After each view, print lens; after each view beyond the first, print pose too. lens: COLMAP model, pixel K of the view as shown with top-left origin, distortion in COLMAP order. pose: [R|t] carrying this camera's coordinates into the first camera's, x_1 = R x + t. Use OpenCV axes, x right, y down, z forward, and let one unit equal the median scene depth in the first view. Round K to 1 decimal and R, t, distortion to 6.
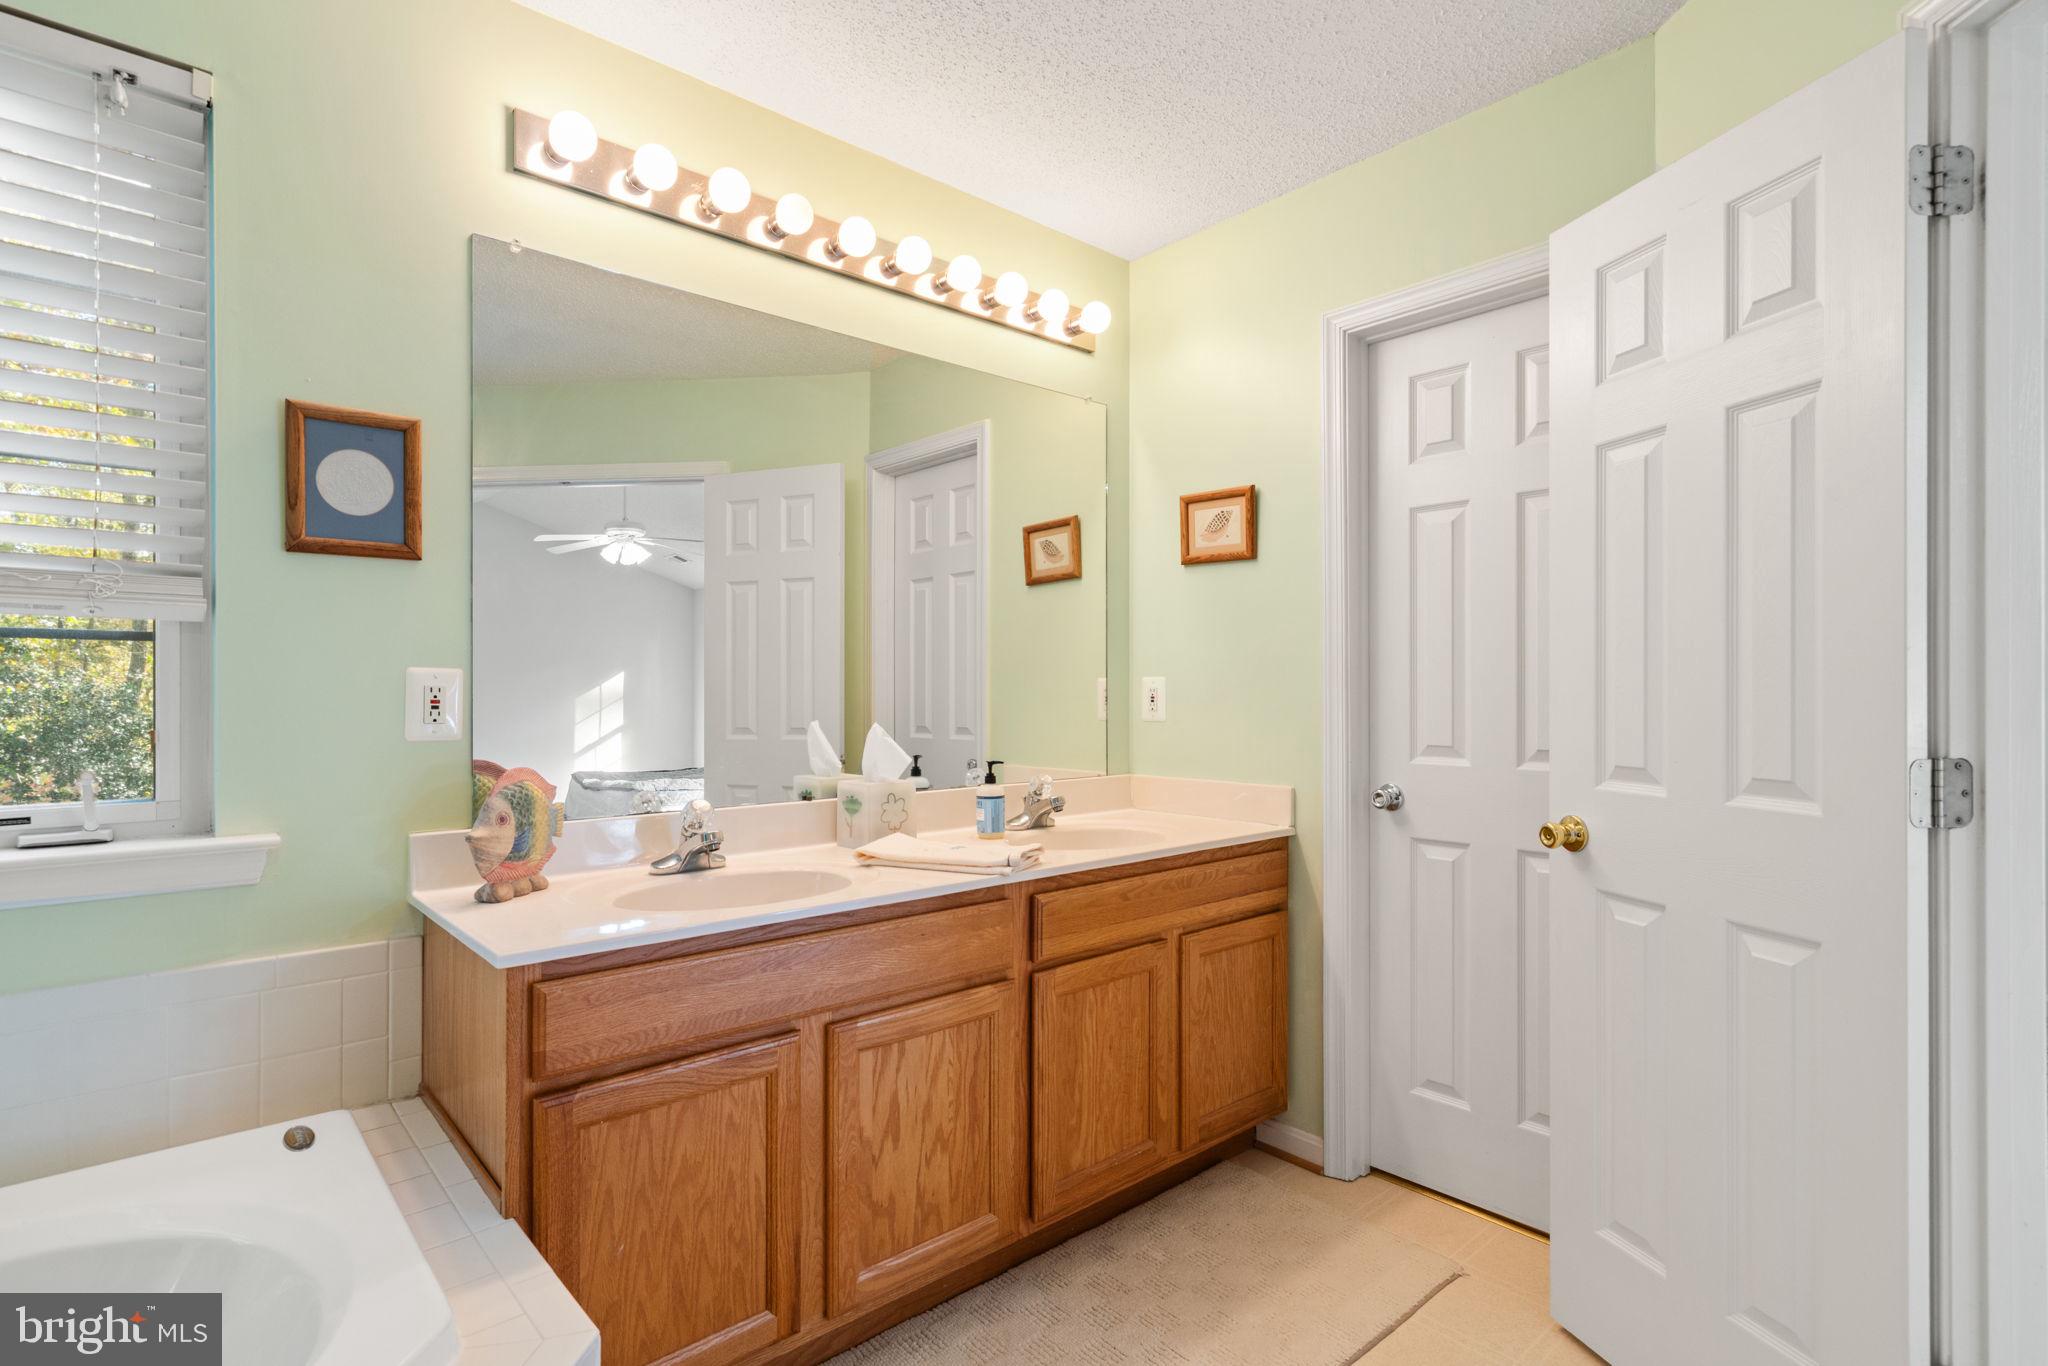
lens RADIAL K [[1013.2, 0, 1026.9], [0, 1013.2, 691.1], [0, 0, 1]] dist [0.000911, 0.000760]
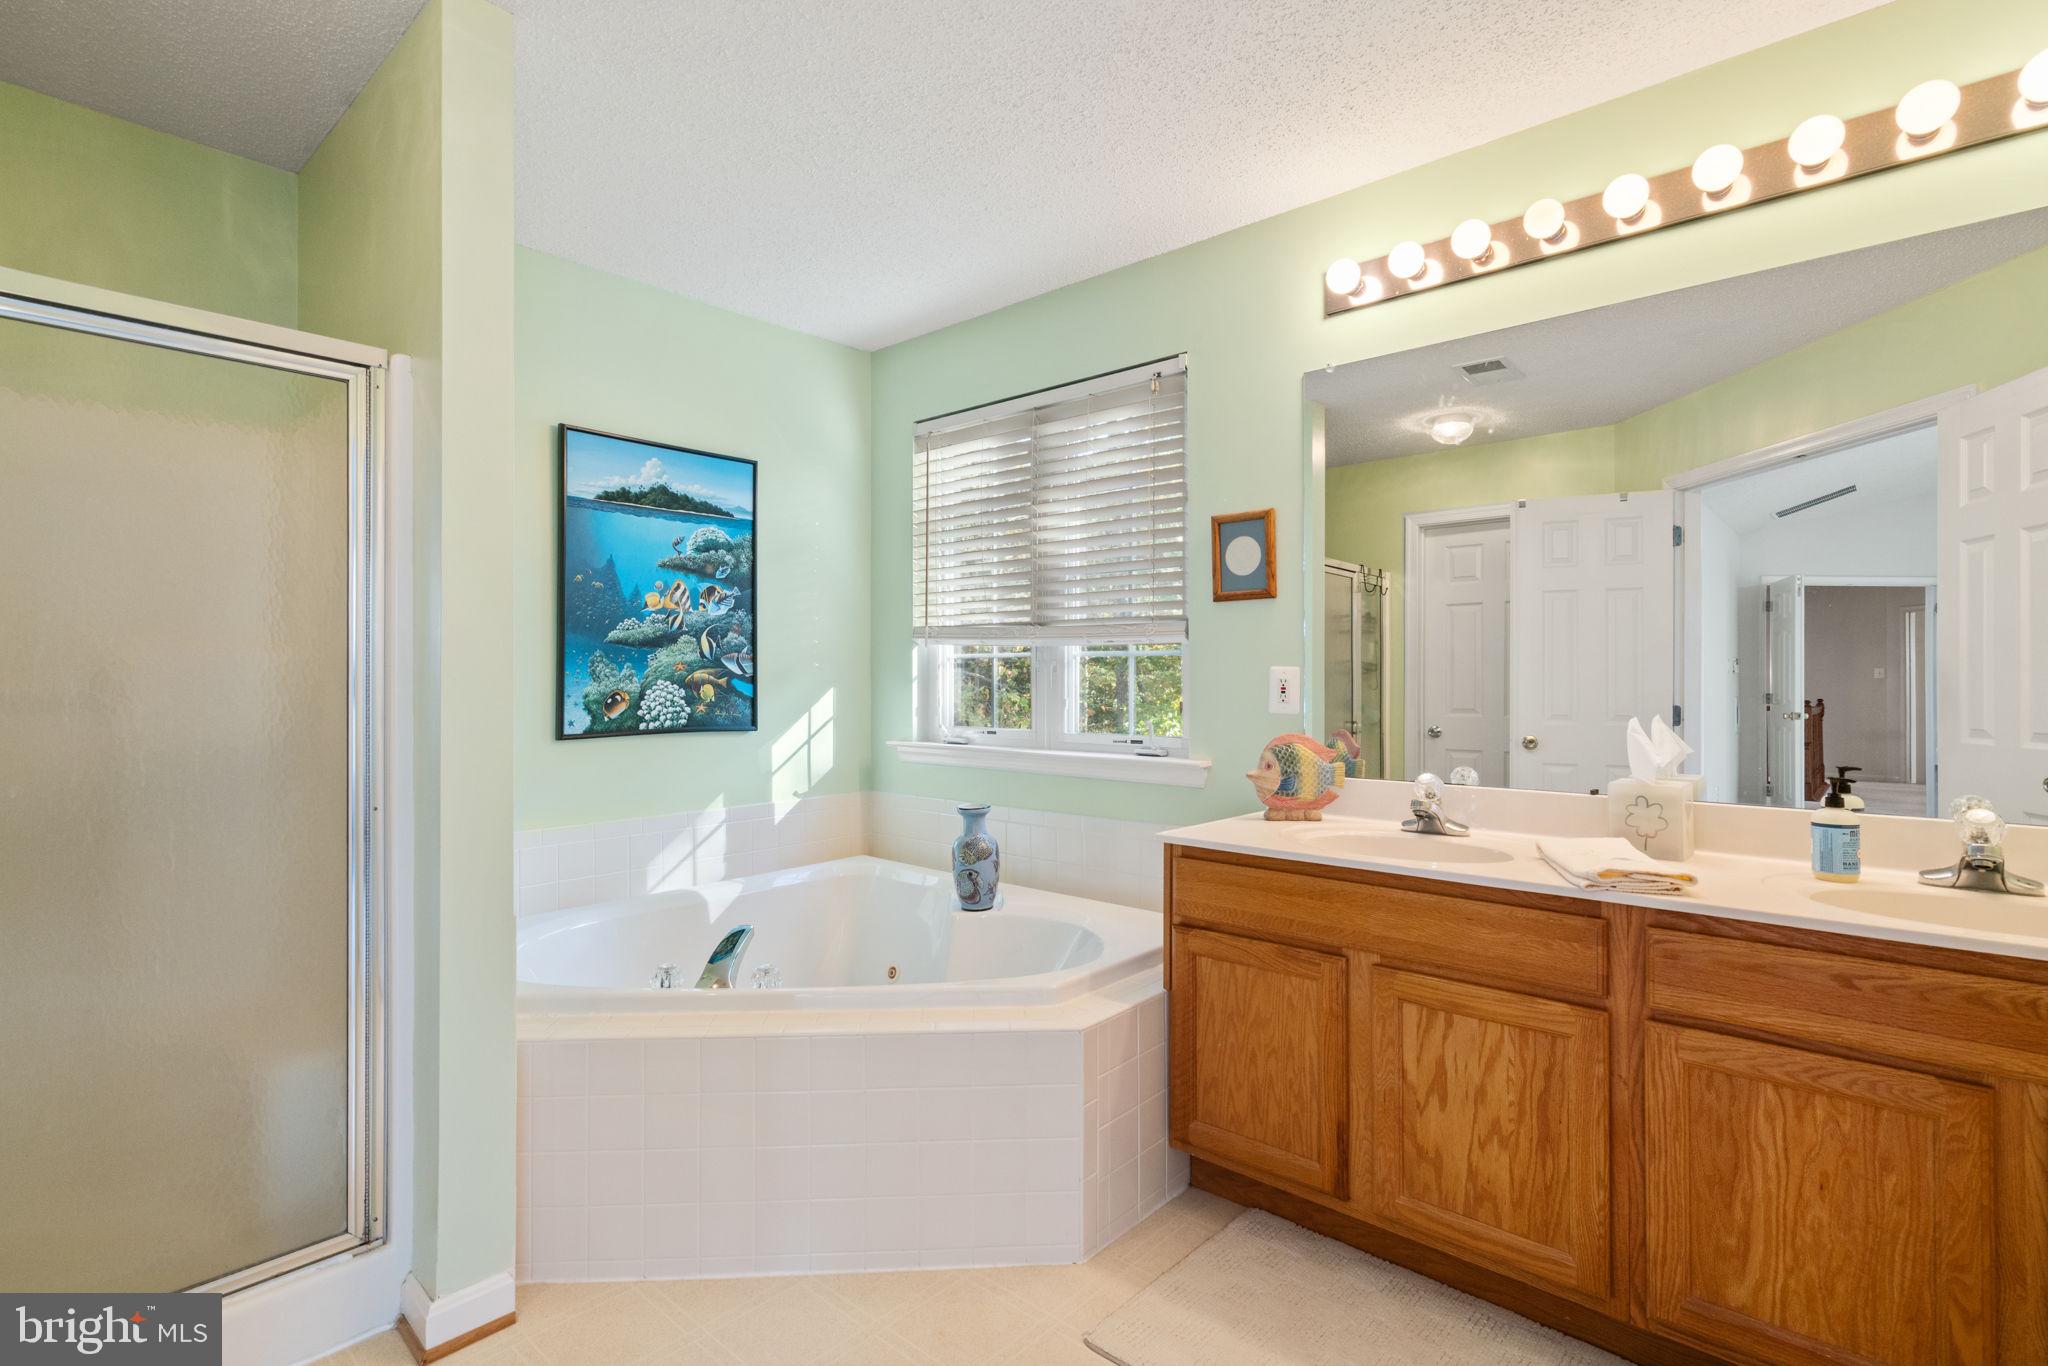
lens RADIAL K [[967.4, 0, 1024.0], [0, 967.4, 683.0], [0, 0, 1]] dist [-0.000851, 0.000324]
pose [[0.106085, 0.004859, -0.994345, 0.831804], [0.000932, 0.999987, 0.004986, -0.005259], [0.994357, -0.001455, 0.106079, 0.449049]]
